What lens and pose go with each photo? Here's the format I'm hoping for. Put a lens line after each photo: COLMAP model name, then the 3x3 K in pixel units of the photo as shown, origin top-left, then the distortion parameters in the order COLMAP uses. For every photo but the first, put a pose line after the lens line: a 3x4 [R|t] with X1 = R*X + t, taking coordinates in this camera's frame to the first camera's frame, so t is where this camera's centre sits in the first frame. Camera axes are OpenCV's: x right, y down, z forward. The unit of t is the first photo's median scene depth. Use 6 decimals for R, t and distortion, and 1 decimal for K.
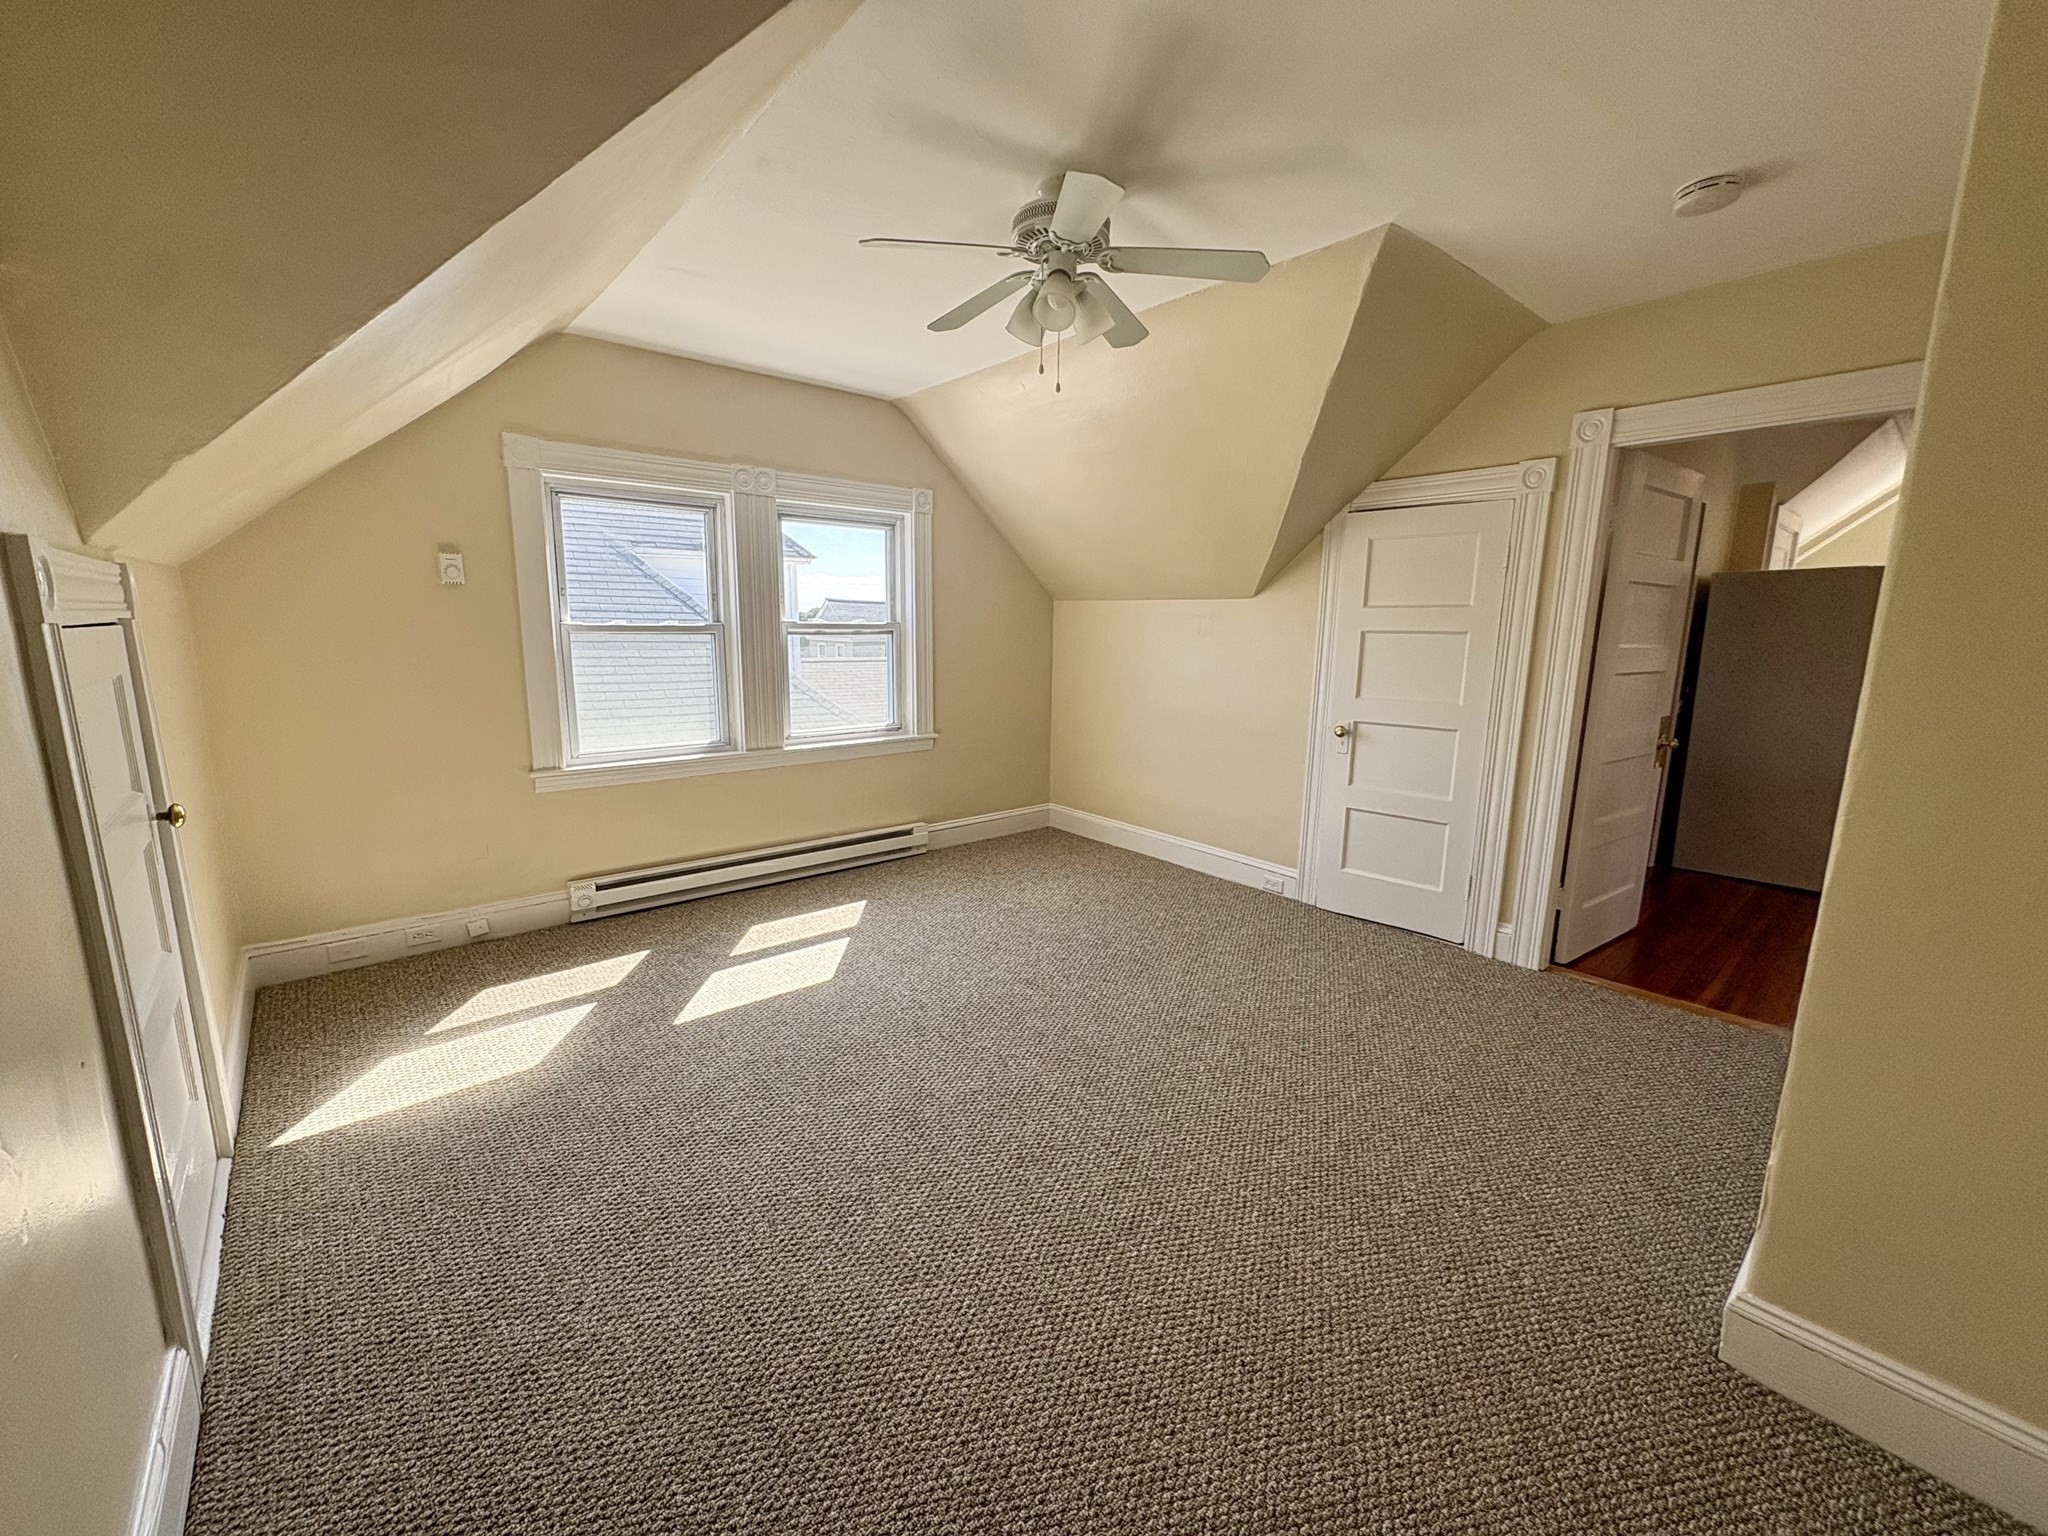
lens RADIAL K [[816.9, 0, 1024.0], [0, 816.9, 768.0], [0, 0, 1]] dist [0.001418, 0.000409]
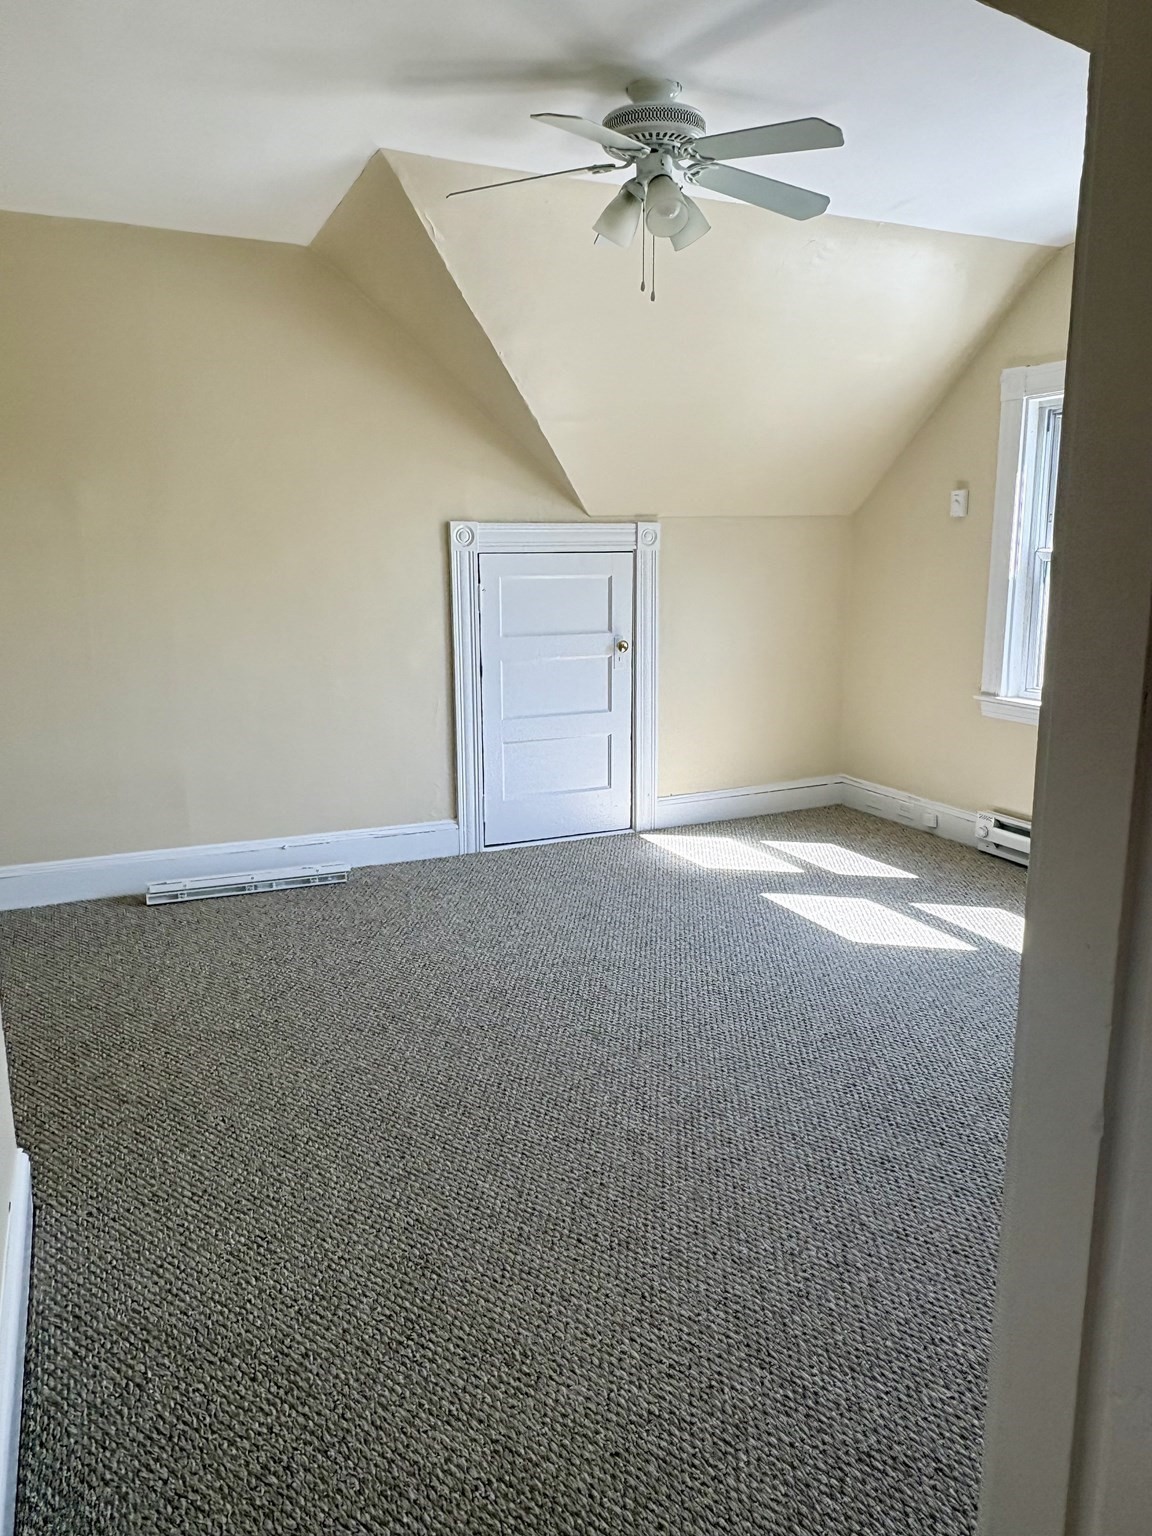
lens RADIAL K [[1104.1, 0, 576.0], [0, 1104.1, 768.0], [0, 0, 1]] dist [0.002599, 0.001804]
pose [[-0.279516, 0.180290, -0.943062, 0.951162], [-0.167299, 0.958041, 0.232740, -0.157031], [0.945453, 0.222829, -0.237626, 0.930345]]
